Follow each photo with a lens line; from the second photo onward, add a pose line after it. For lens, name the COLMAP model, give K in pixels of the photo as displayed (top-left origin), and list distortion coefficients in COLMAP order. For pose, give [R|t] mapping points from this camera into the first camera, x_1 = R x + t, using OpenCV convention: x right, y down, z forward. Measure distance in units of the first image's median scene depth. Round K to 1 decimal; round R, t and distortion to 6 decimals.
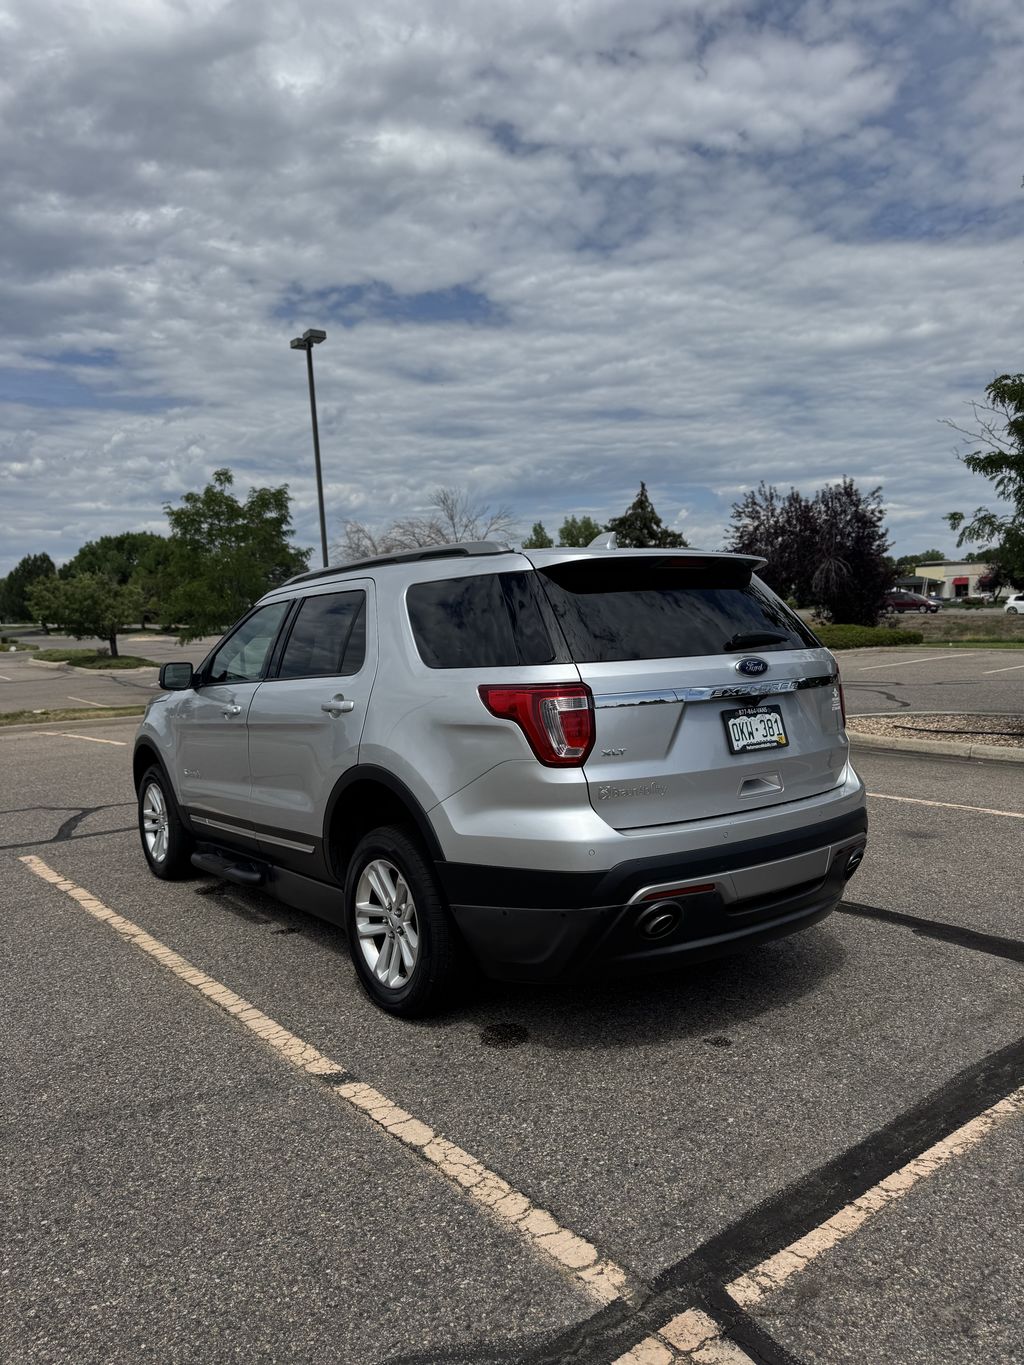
lens RADIAL K [[972.5, 0, 524.4], [0, 972.5, 689.8], [0, 0, 1]] dist [0.024220, -0.032112]
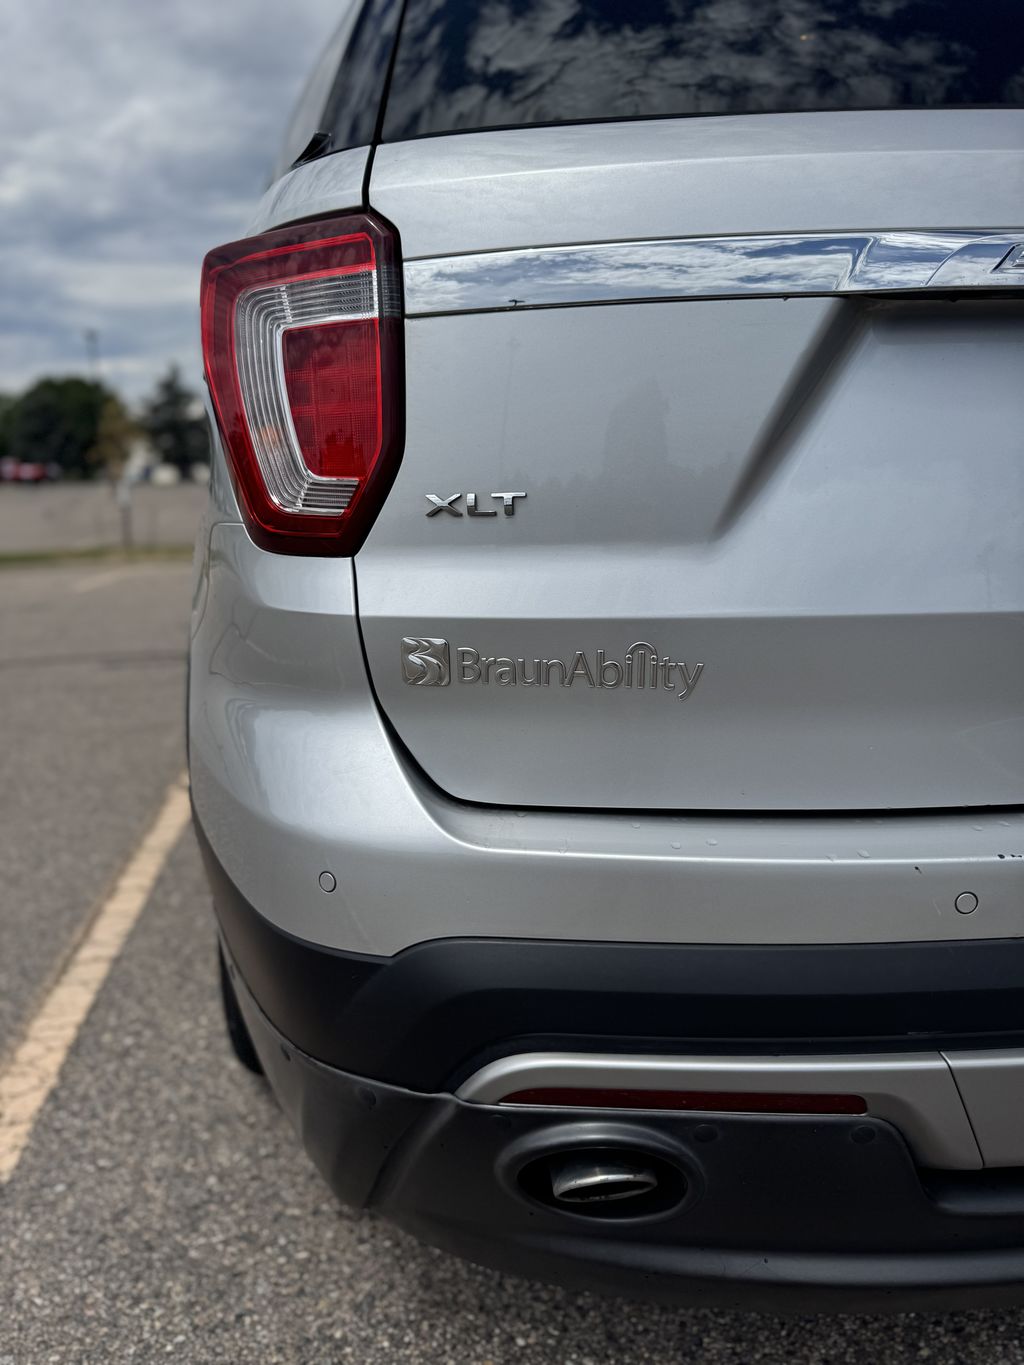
lens RADIAL K [[972.5, 0, 516.5], [0, 972.5, 693.9], [0, 0, 1]] dist [0.024220, -0.032112]
pose [[0.874286, 0.132572, -0.466957, 0.176267], [-0.044874, 0.979937, 0.194192, 0.049974], [0.483332, -0.148825, 0.862694, 0.618226]]
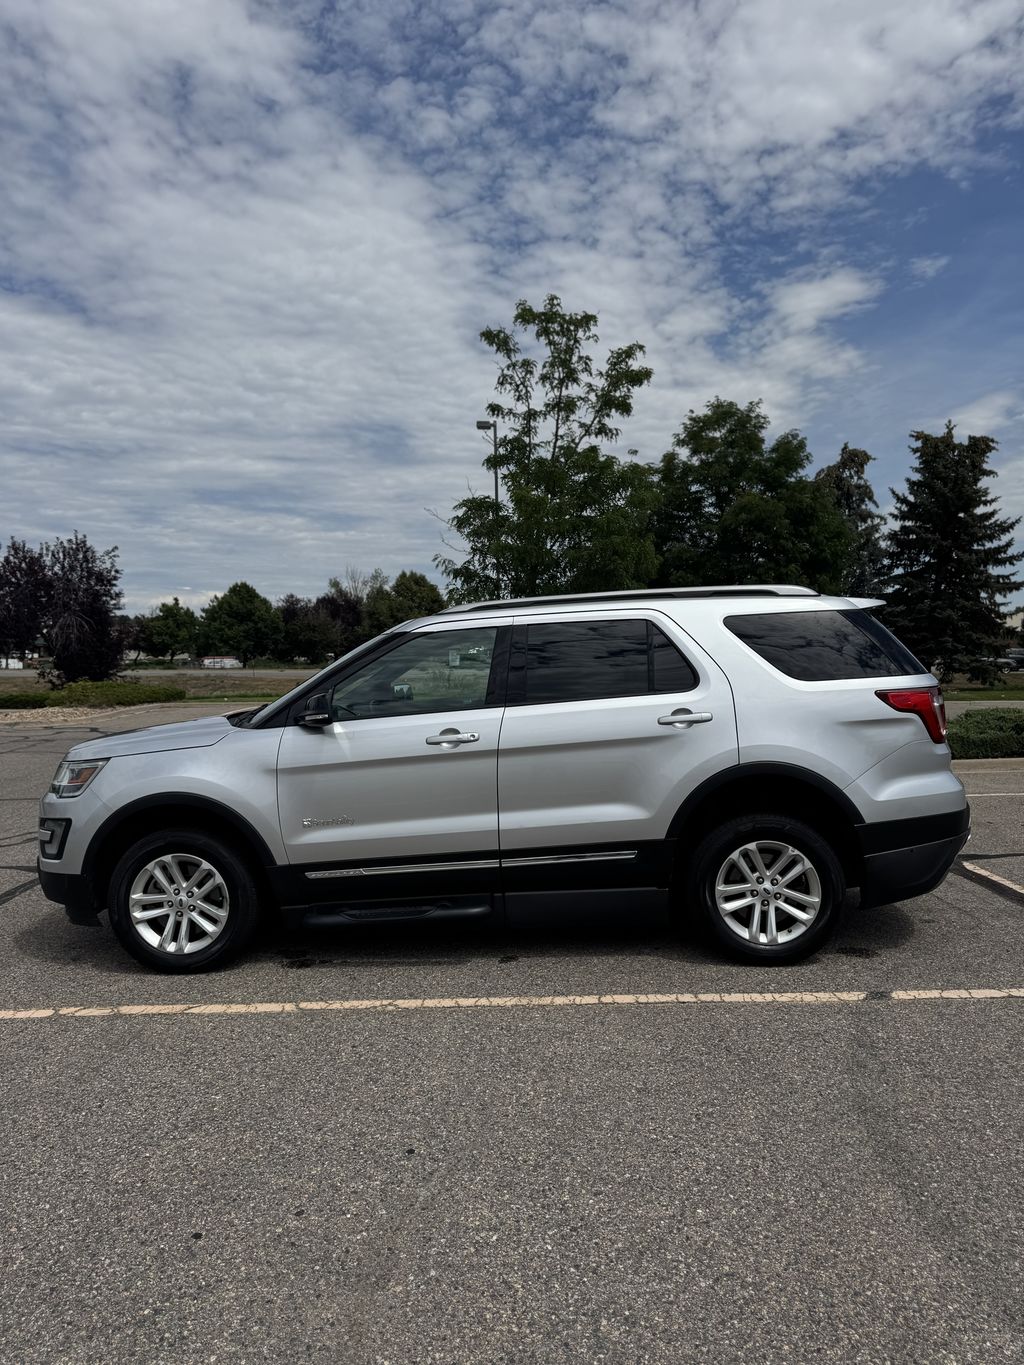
lens RADIAL K [[972.5, 0, 516.8], [0, 972.5, 669.4], [0, 0, 1]] dist [0.024220, -0.032112]
pose [[0.640736, 0.010660, 0.767687, -1.206633], [0.055072, 0.996690, -0.059804, 0.016213], [-0.765783, 0.080597, 0.638028, 0.410876]]
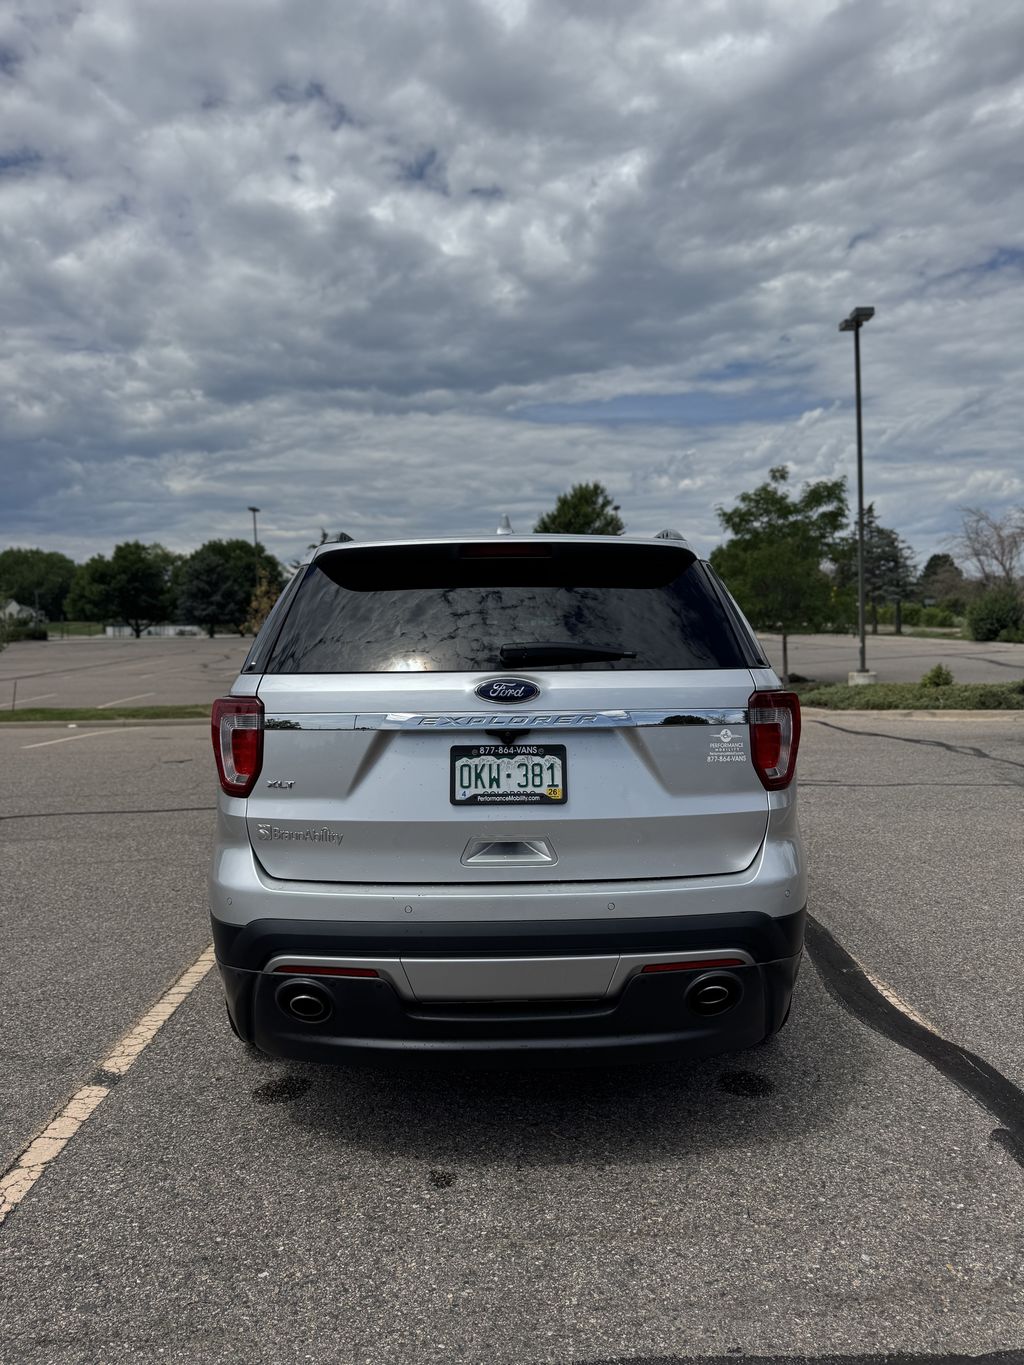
lens RADIAL K [[972.5, 0, 507.4], [0, 972.5, 677.8], [0, 0, 1]] dist [0.024220, -0.032112]
pose [[0.793296, 0.042392, -0.607358, 0.592281], [-0.048278, 0.998812, 0.006658, -0.033156], [0.606918, 0.024040, 0.794400, 0.357563]]
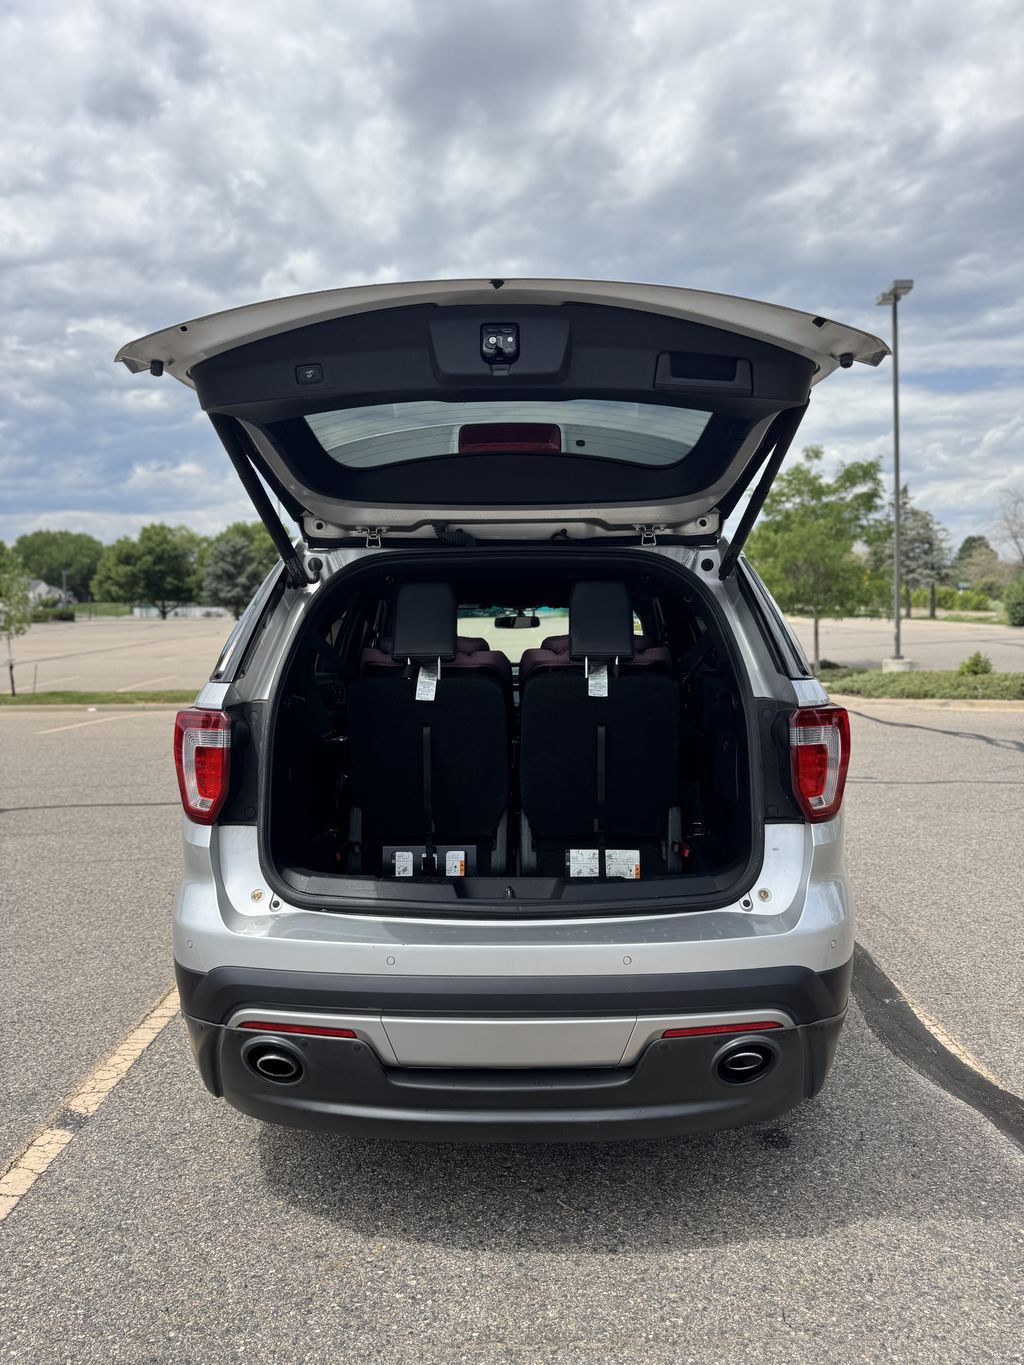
lens RADIAL K [[972.5, 0, 504.7], [0, 972.5, 690.7], [0, 0, 1]] dist [0.024220, -0.032112]
pose [[0.775060, 0.065910, -0.628441, 0.546398], [-0.052565, 0.997823, 0.039821, -0.050640], [0.629698, 0.002171, 0.776837, 0.439835]]
